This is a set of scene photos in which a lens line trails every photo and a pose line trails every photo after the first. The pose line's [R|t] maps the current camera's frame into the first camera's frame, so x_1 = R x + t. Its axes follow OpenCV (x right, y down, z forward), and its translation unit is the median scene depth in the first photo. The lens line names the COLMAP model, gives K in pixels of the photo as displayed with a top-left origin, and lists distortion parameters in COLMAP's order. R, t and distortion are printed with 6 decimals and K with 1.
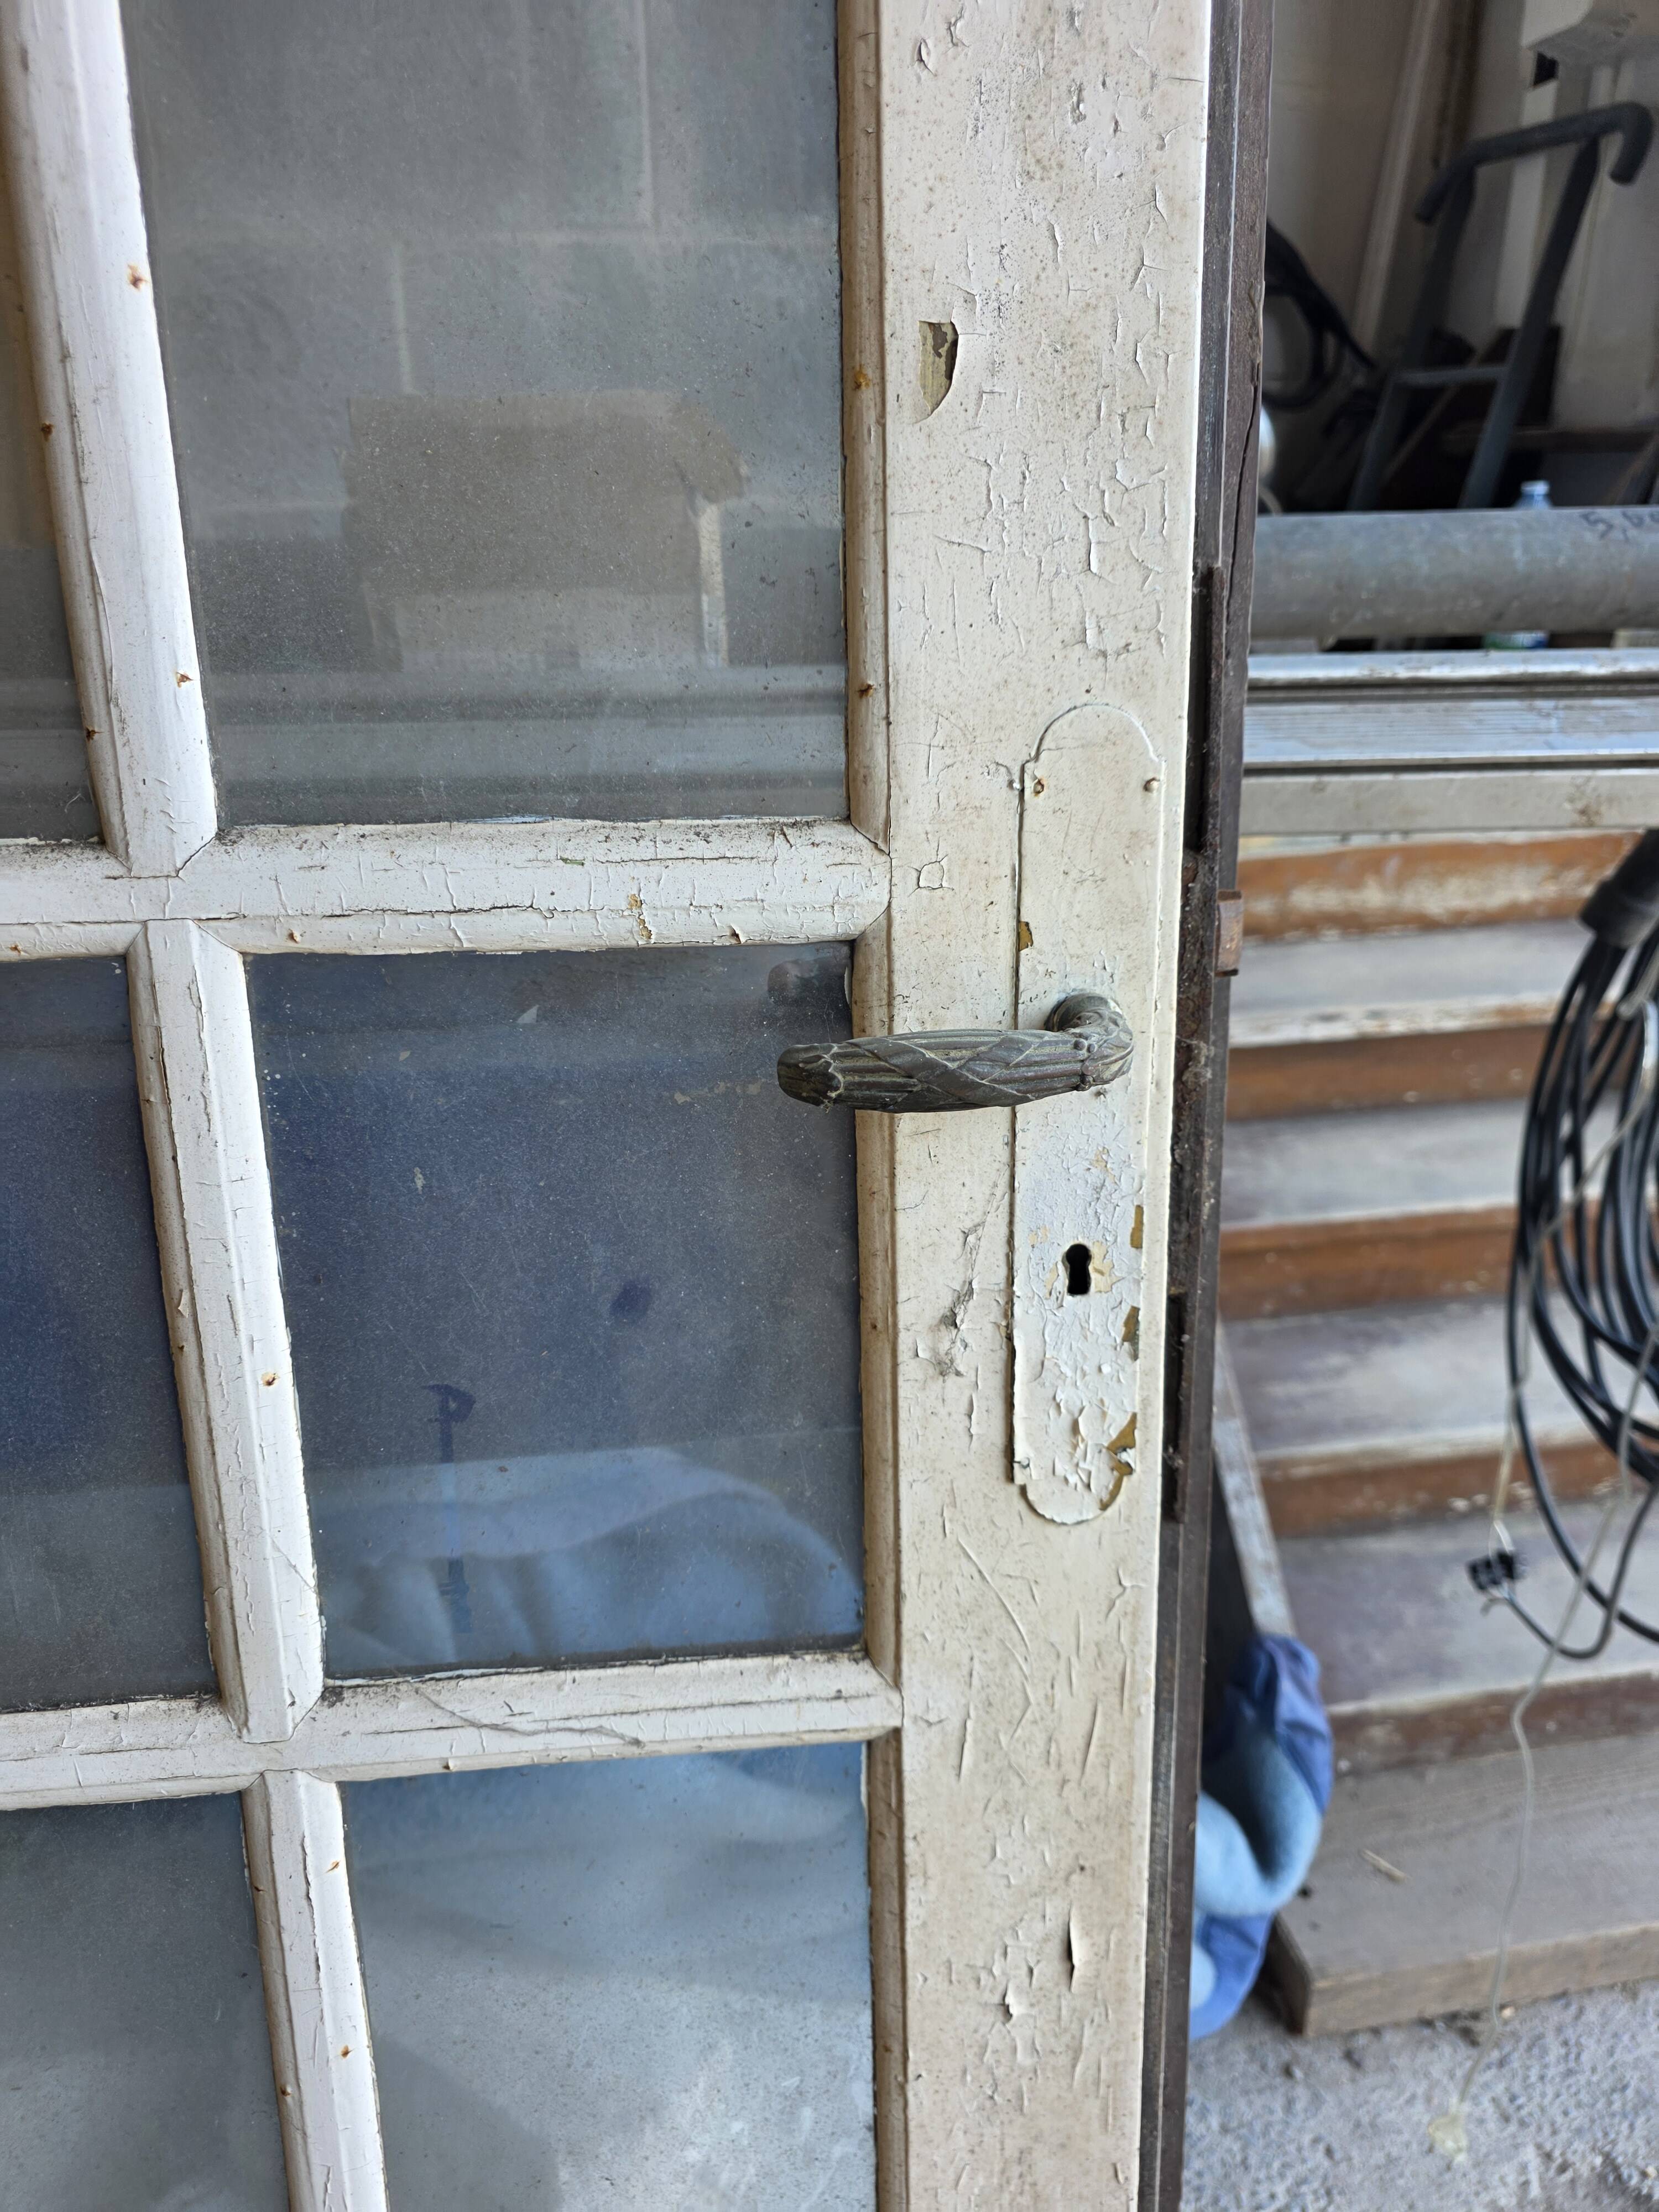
lens RADIAL K [[1529.6, 0, 809.3], [0, 1529.6, 1122.3], [0, 0, 1]] dist [0.025447, -0.028824]
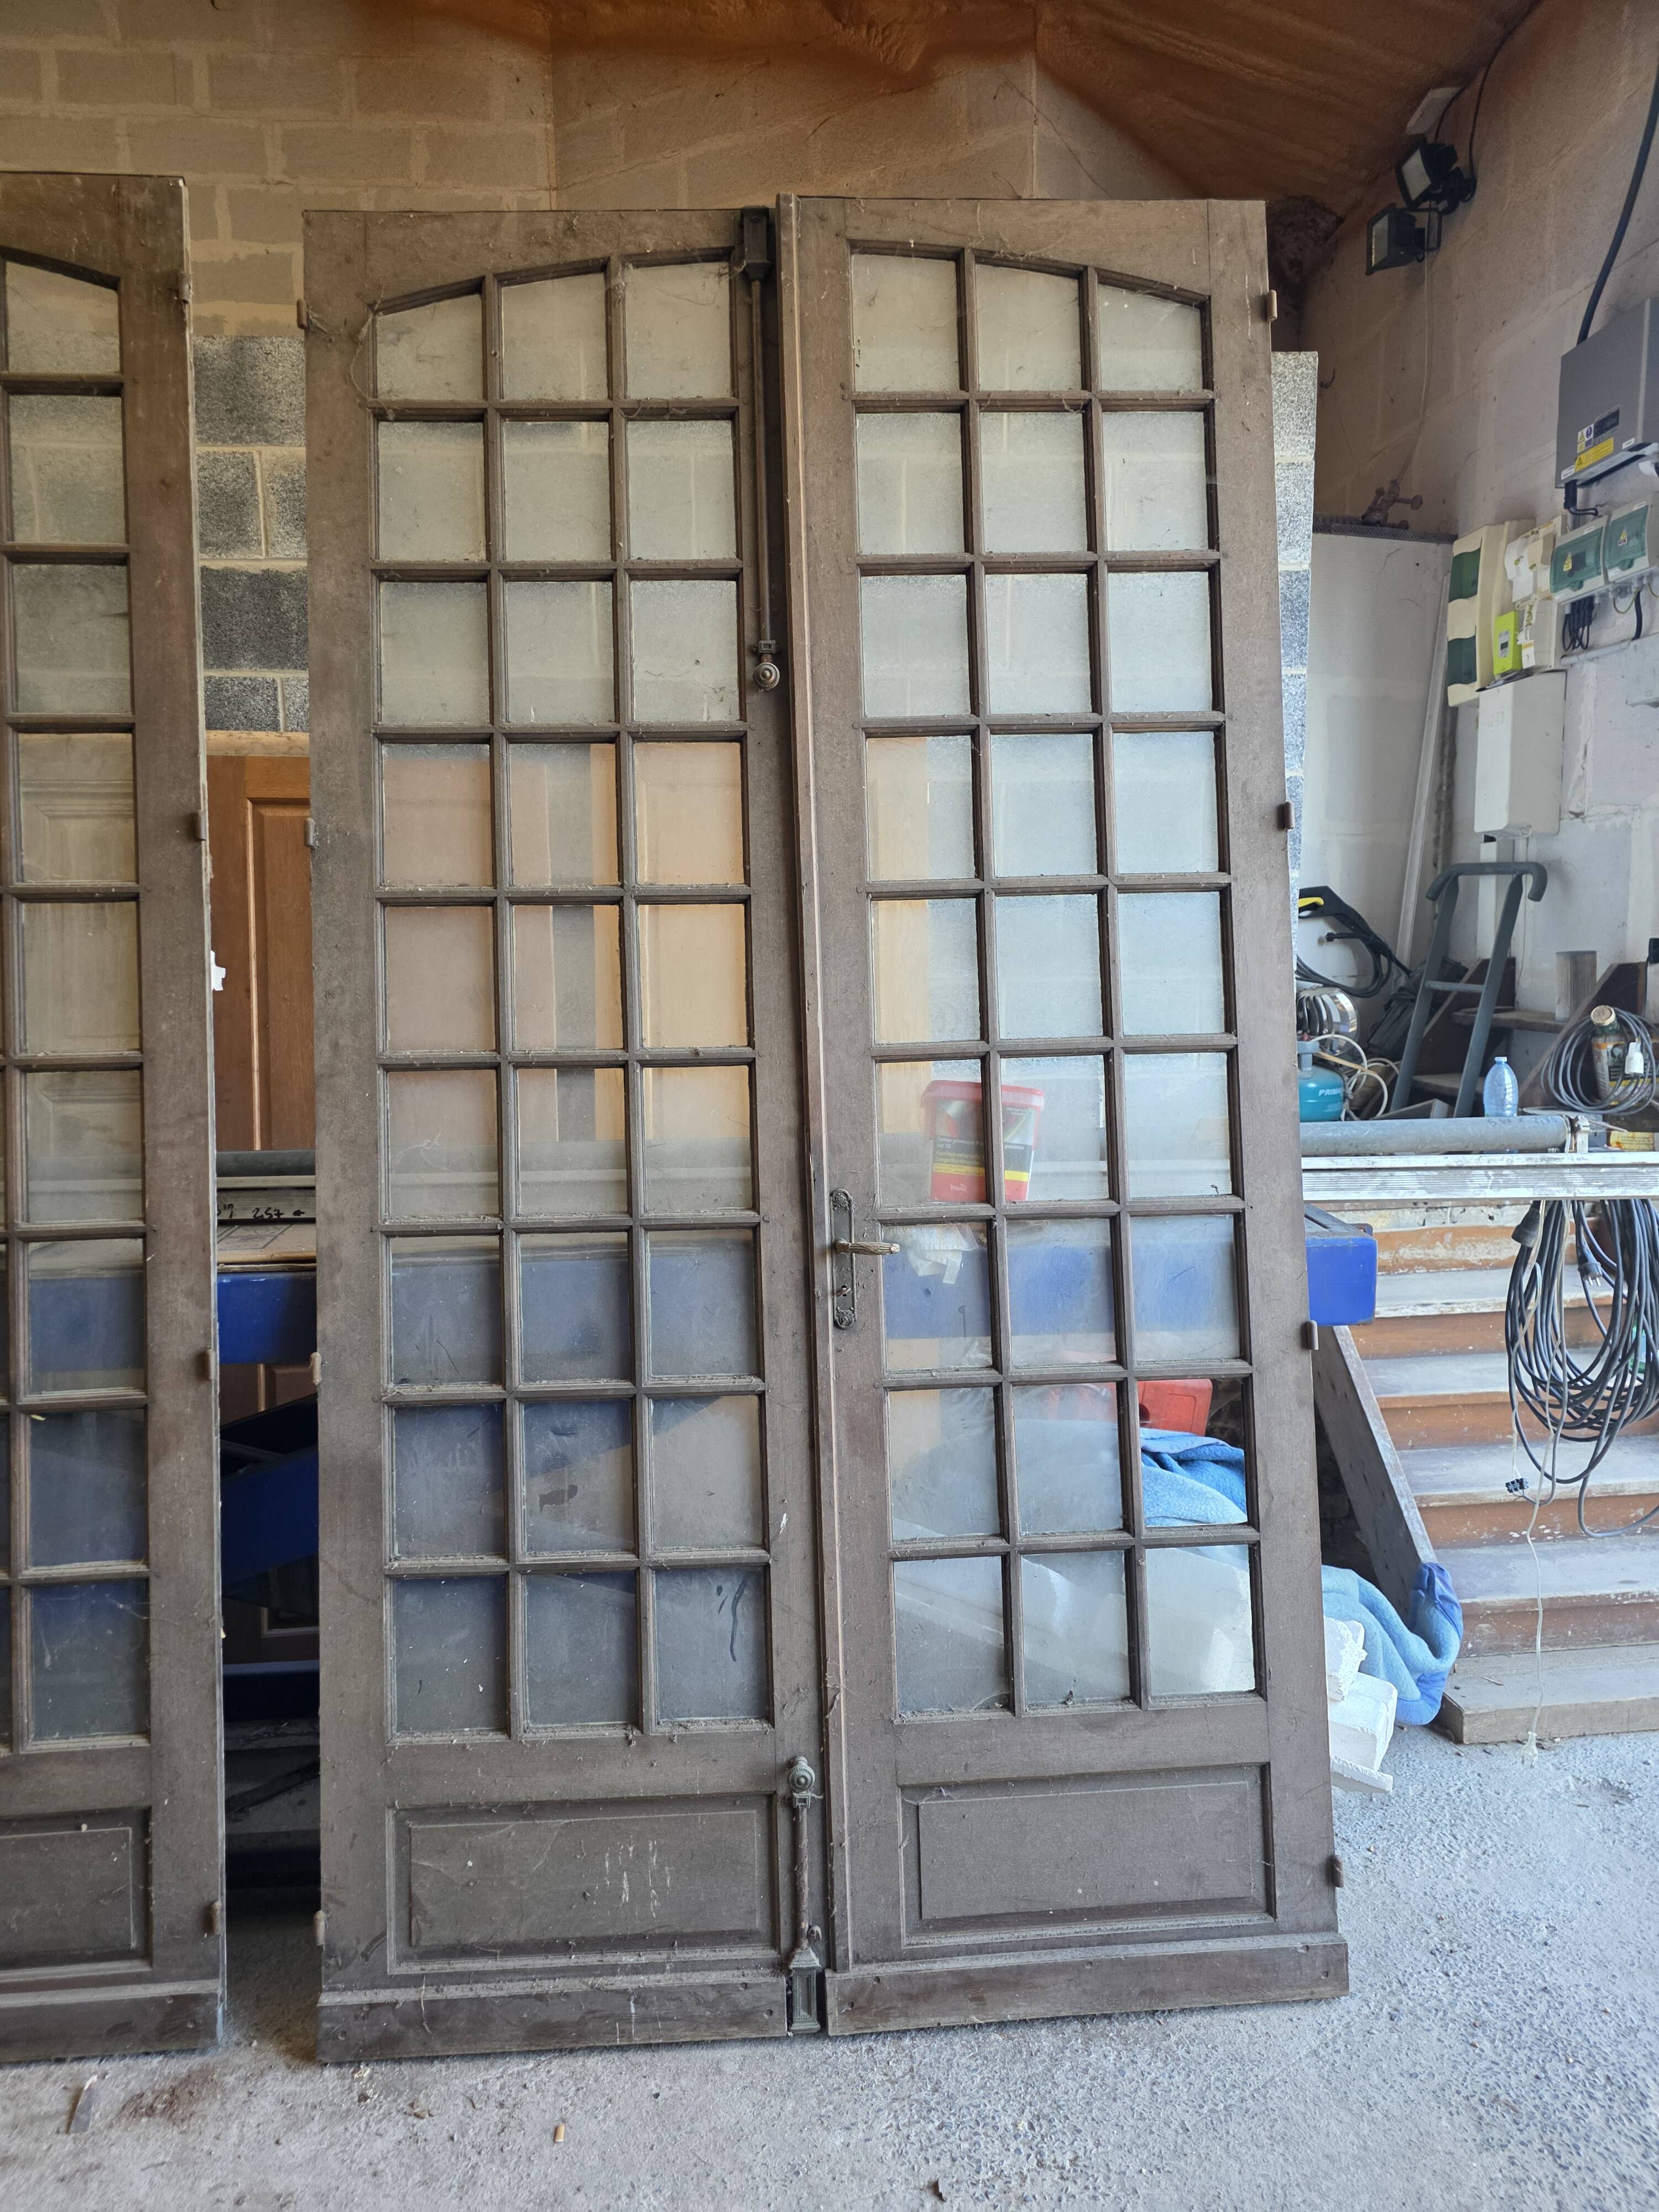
lens RADIAL K [[1477.5, 0, 809.5], [0, 1477.5, 1126.0], [0, 0, 1]] dist [0.047292, -0.034888]
pose [[0.998530, -0.002569, -0.054140, -1.055673], [-0.012390, 0.961610, -0.274140, 0.720802], [0.052766, 0.274408, 0.960165, -2.881223]]
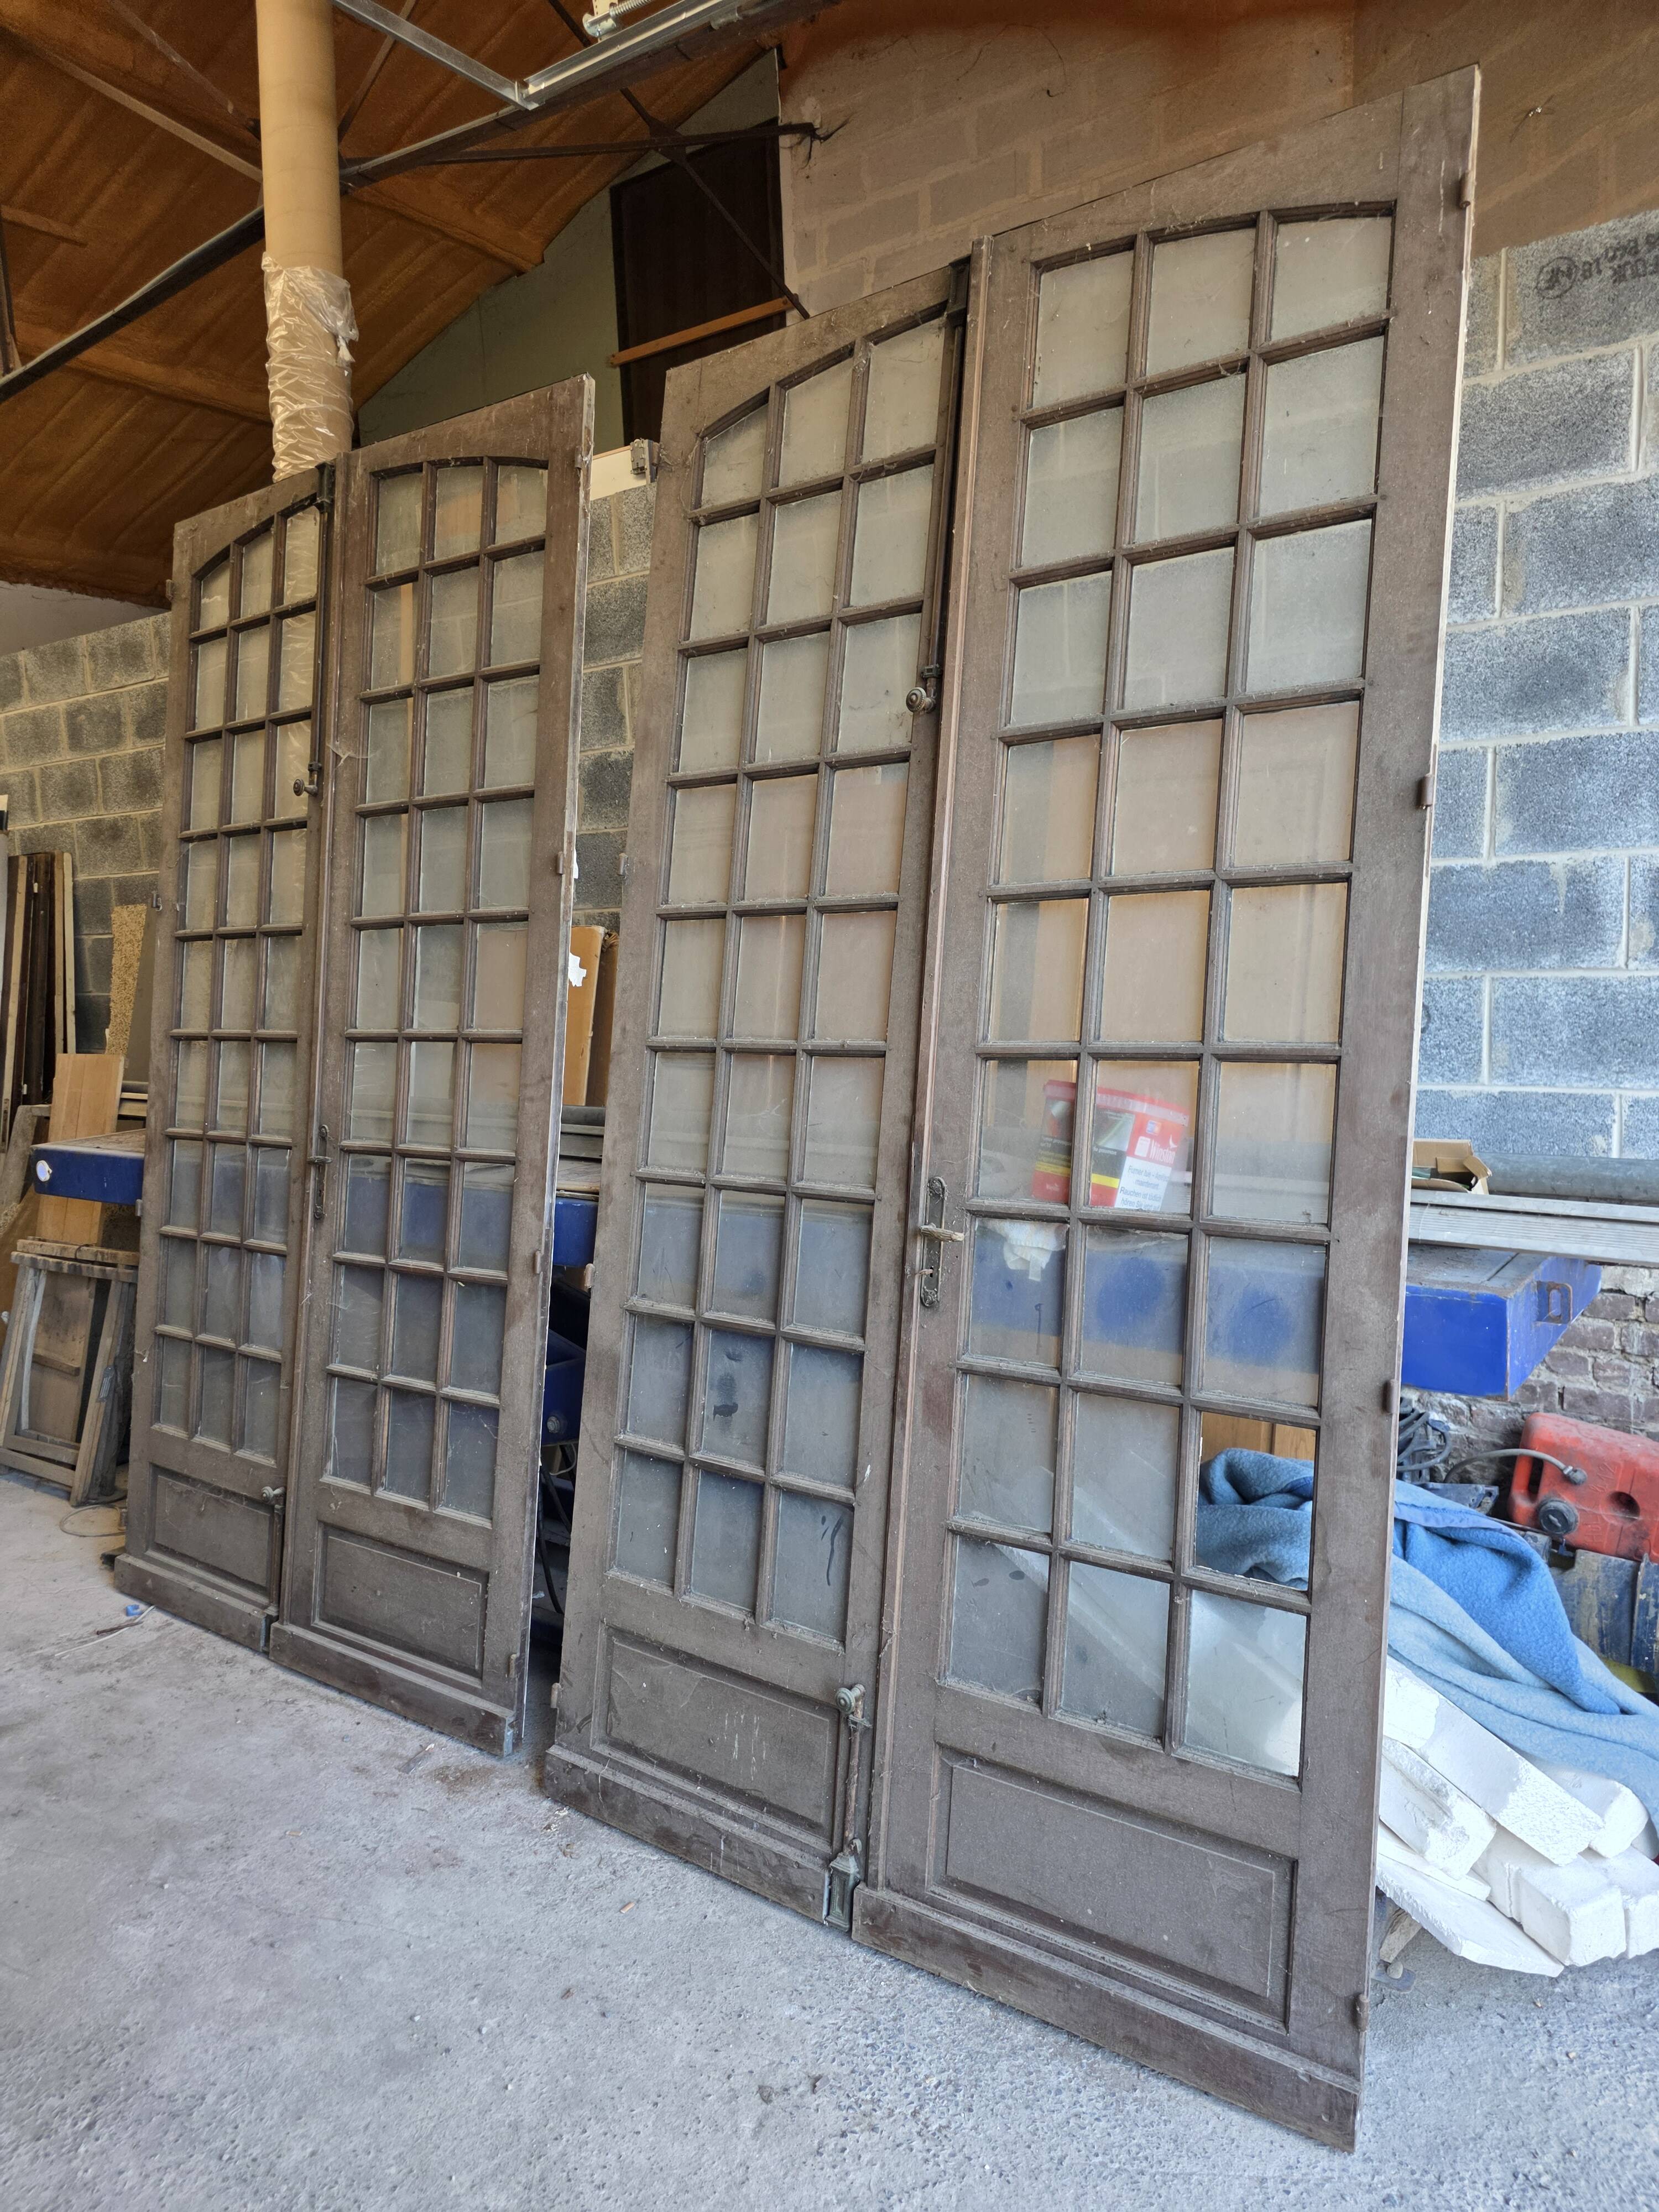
lens RADIAL K [[1475.8, 0, 832.5], [0, 1475.8, 1126.3], [0, 0, 1]] dist [0.045259, -0.033931]
pose [[0.734125, 0.065668, -0.675832, 1.126408], [-0.243589, 0.954532, -0.171850, 0.489810], [0.633818, 0.290785, 0.716742, -2.357384]]
